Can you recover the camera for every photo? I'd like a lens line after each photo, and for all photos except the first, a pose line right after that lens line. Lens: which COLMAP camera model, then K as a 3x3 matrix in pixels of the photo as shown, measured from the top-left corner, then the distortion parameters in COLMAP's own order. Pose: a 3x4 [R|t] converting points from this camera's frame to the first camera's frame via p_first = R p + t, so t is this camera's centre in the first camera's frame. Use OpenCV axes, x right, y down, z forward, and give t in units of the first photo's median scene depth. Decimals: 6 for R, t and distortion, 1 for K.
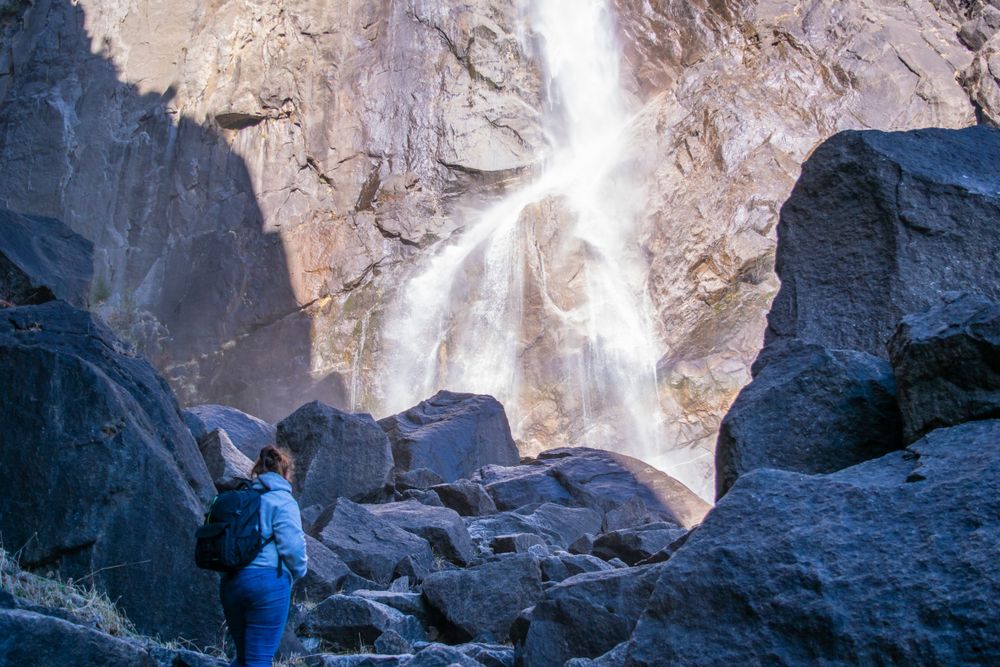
lens RADIAL K [[998.2, 0, 500.9], [0, 998.2, 337.8], [0, 0, 1]] dist [-0.077028, 0.025852]
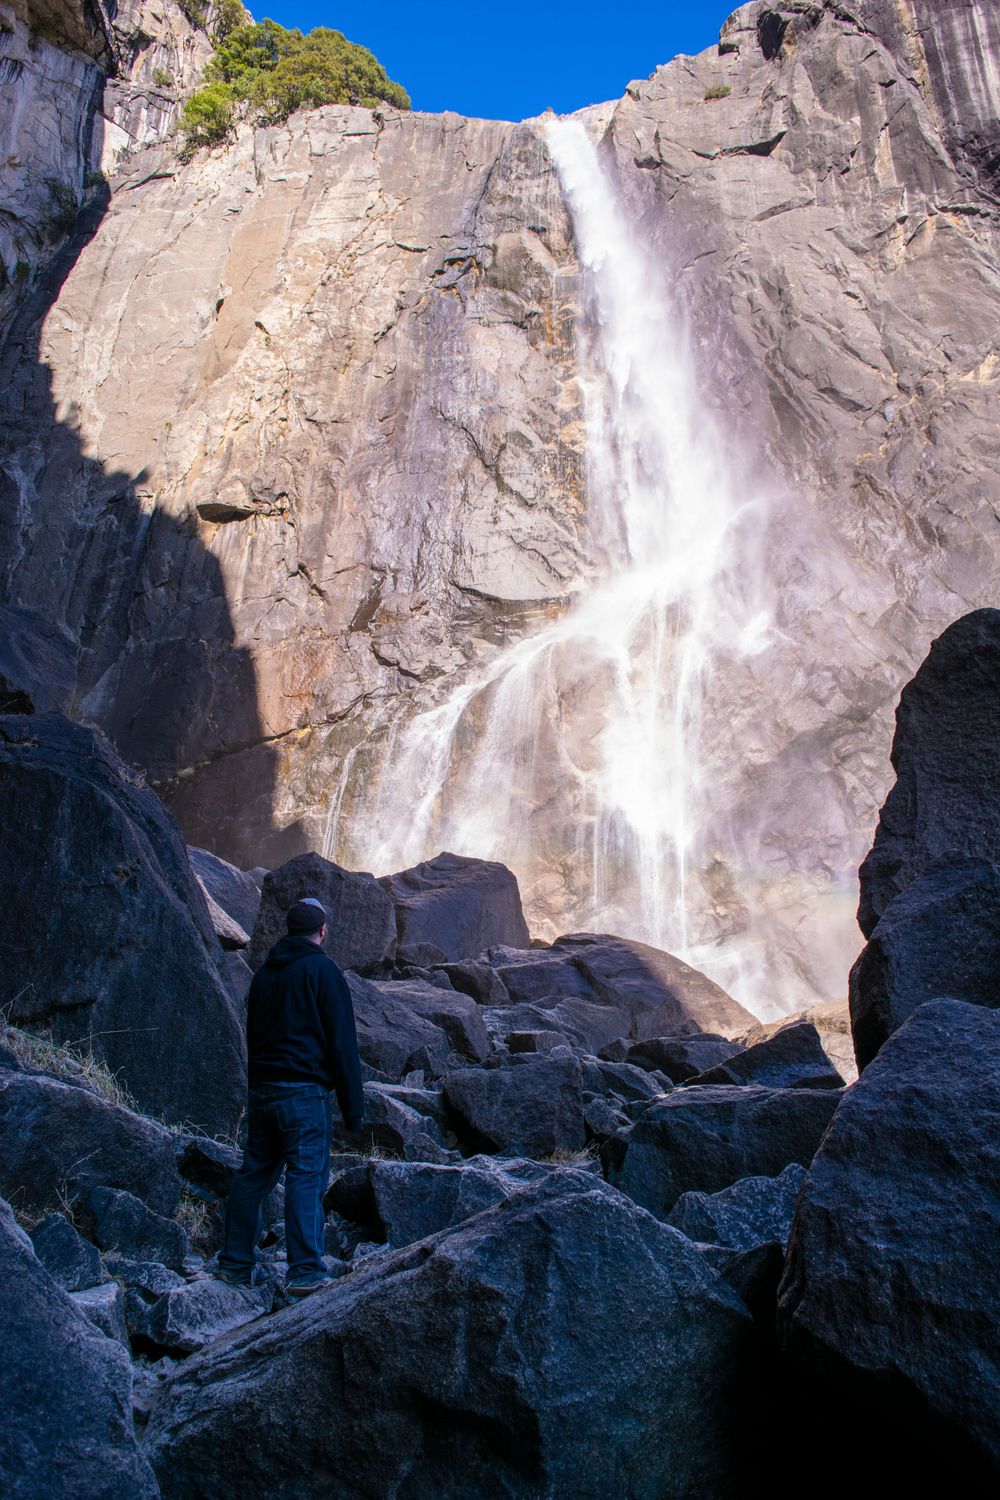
lens RADIAL K [[1170.2, 0, 504.2], [0, 1170.2, 768.4], [0, 0, 1]] dist [-0.093434, 0.018762]
pose [[0.995360, 0.096044, 0.005804, -0.008903], [-0.095896, 0.995150, -0.021938, -0.000731], [-0.007883, 0.021279, 0.999742, -0.001821]]
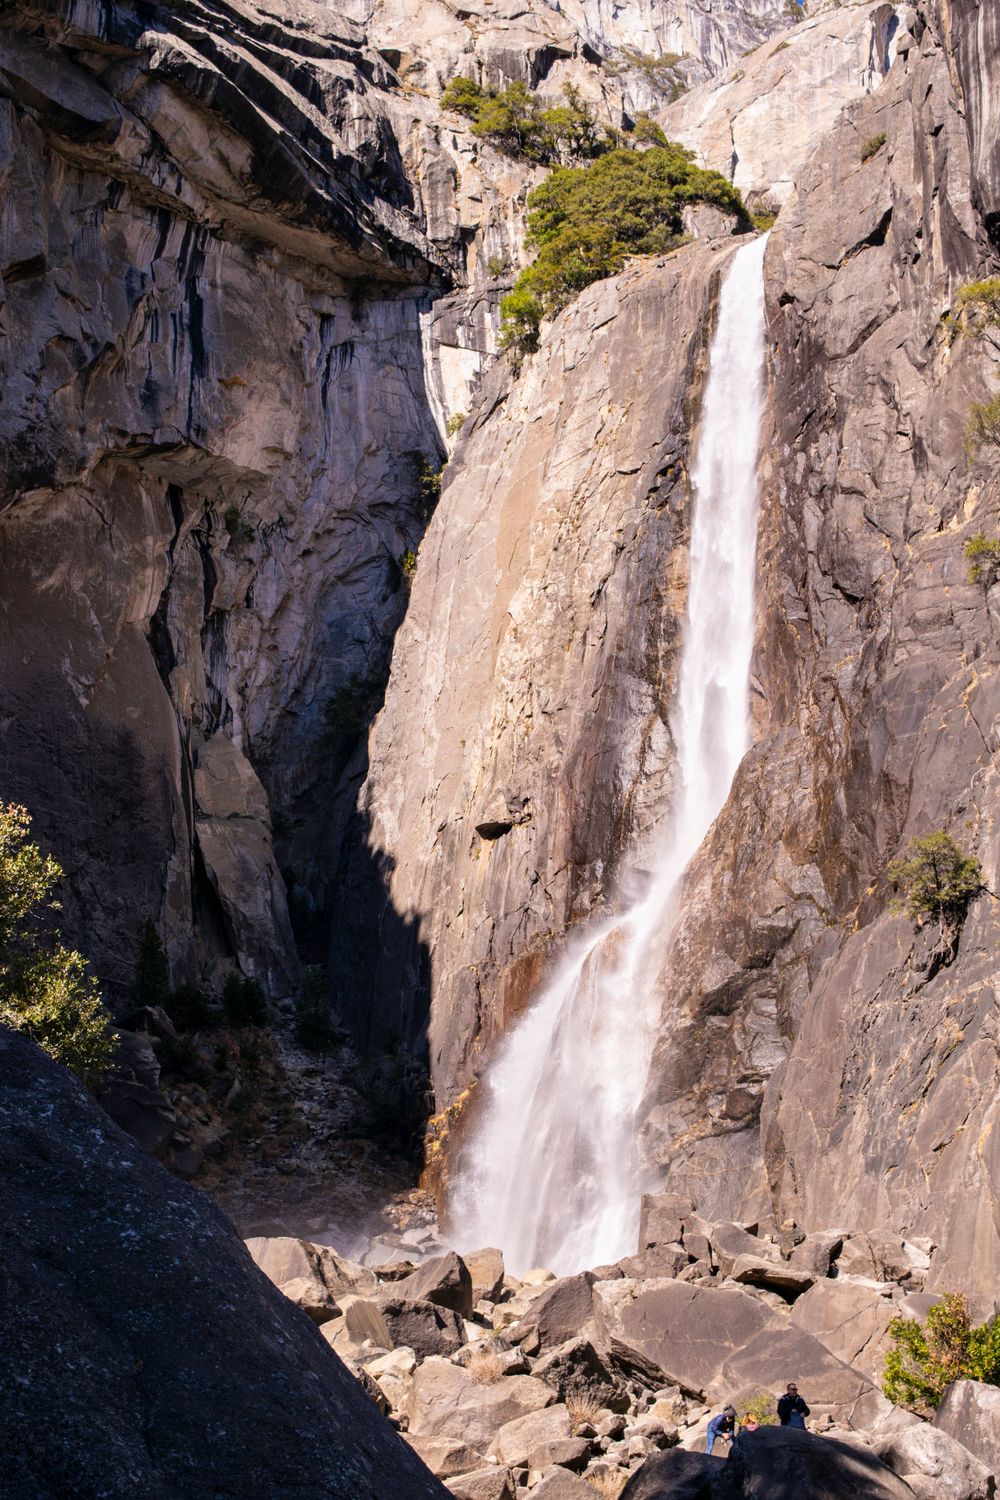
lens RADIAL K [[2260.4, 0, 500.6], [0, 2260.4, 770.1], [0, 0, 1]] dist [-0.020474, 0.015864]
pose [[0.751516, -0.178569, -0.635088, 1.272075], [0.150610, 0.983687, -0.098365, -0.088061], [0.642293, -0.021728, 0.766151, -0.671050]]
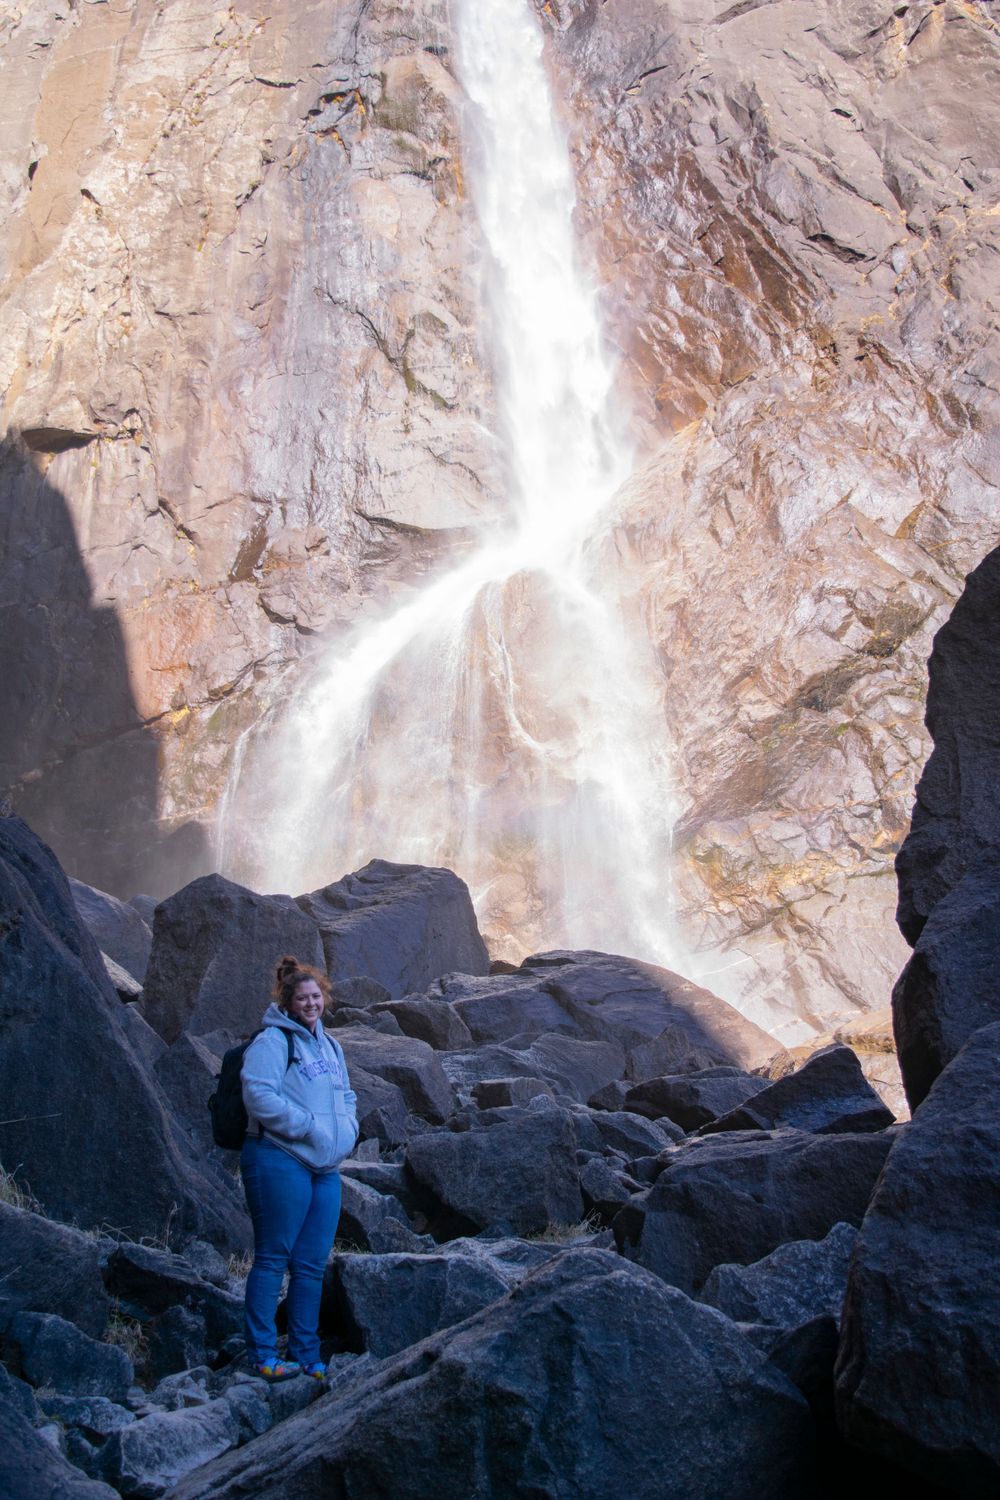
lens RADIAL K [[1497.3, 0, 481.2], [0, 1497.3, 754.8], [0, 0, 1]] dist [-0.077028, 0.025852]
pose [[0.998864, 0.031031, 0.036160, -0.010922], [-0.030555, 0.999440, -0.013643, -0.002761], [-0.036563, 0.012522, 0.999253, -0.008021]]
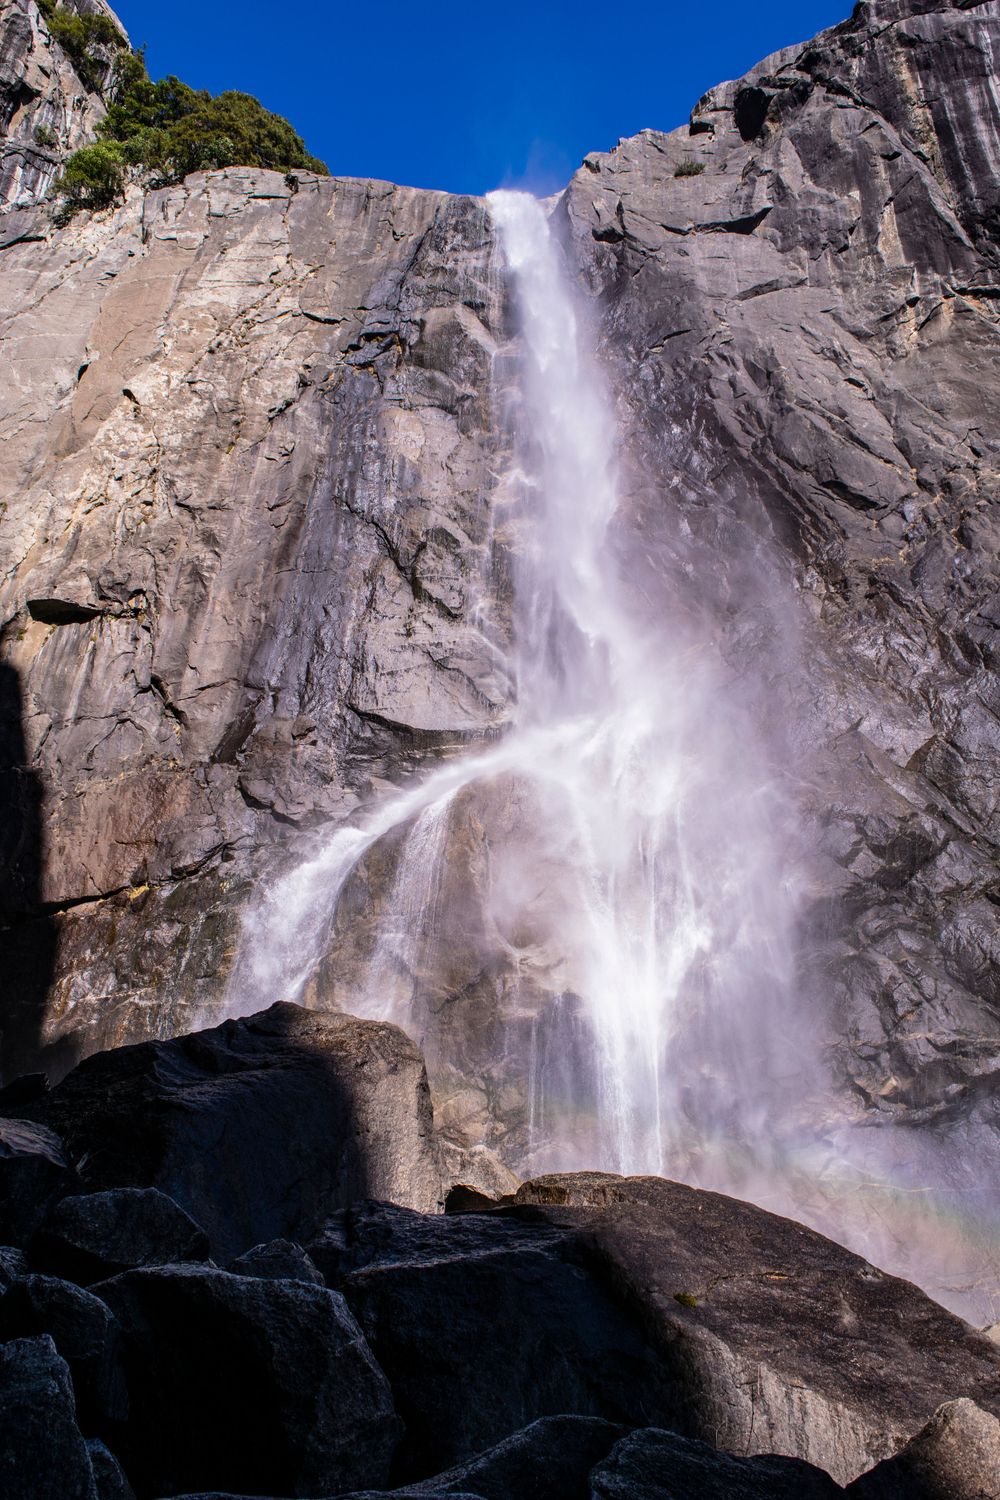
lens RADIAL K [[1326.3, 0, 503.1], [0, 1326.3, 764.2], [0, 0, 1]] dist [-0.081591, 0.011031]
pose [[0.989283, 0.135566, 0.054228, -0.004028], [-0.122823, 0.973485, -0.192982, 0.018855], [-0.078952, 0.184254, 0.979703, 0.154588]]
